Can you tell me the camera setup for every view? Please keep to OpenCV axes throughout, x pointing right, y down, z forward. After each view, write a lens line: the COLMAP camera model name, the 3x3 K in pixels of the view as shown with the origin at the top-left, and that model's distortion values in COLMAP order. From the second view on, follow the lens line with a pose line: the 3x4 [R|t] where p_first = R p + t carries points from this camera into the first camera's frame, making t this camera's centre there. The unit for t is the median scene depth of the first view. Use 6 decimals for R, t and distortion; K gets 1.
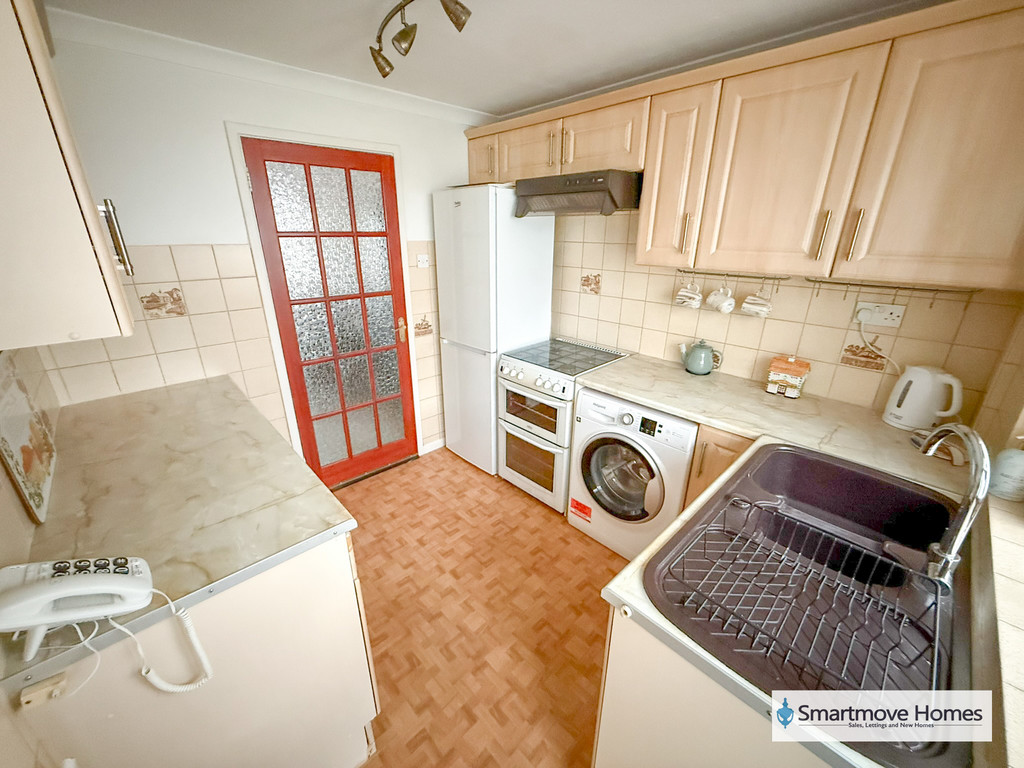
lens RADIAL K [[407.9, 0, 508.8], [0, 407.9, 383.1], [0, 0, 1]] dist [-0.000528, -0.000185]
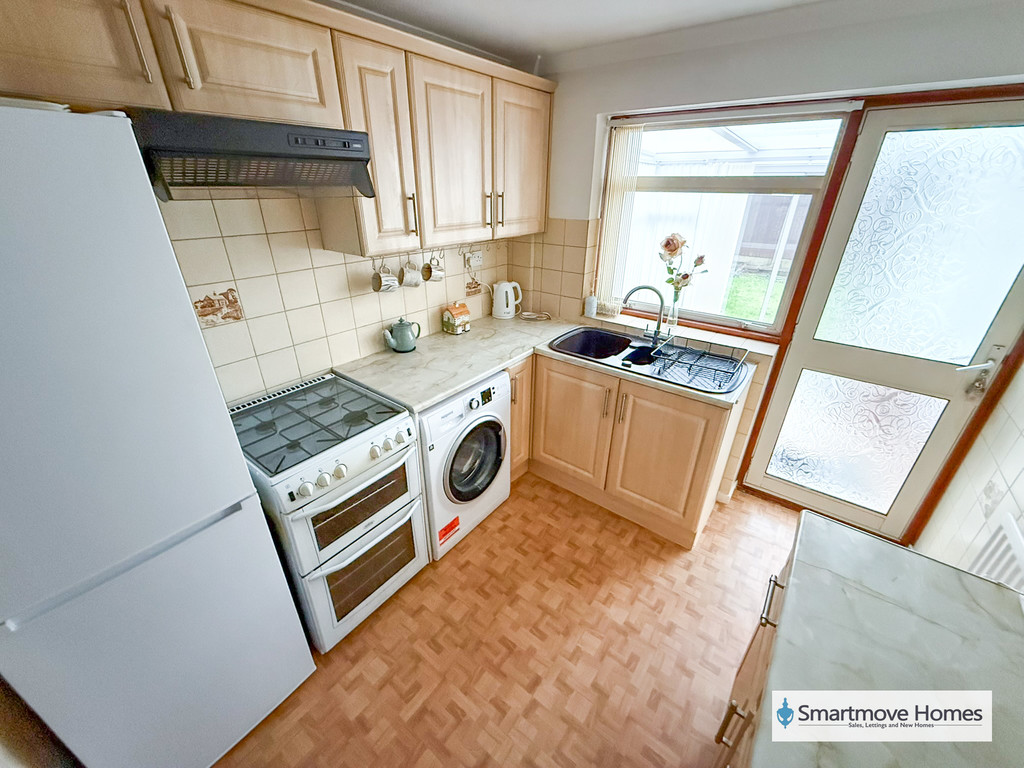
lens RADIAL K [[407.9, 0, 508.8], [0, 407.9, 383.1], [0, 0, 1]] dist [-0.000528, -0.000185]
pose [[-0.151429, -0.438822, 0.885723, -0.588462], [0.337969, 0.819067, 0.463579, -0.388988], [-0.928895, 0.369546, 0.024278, 0.865054]]
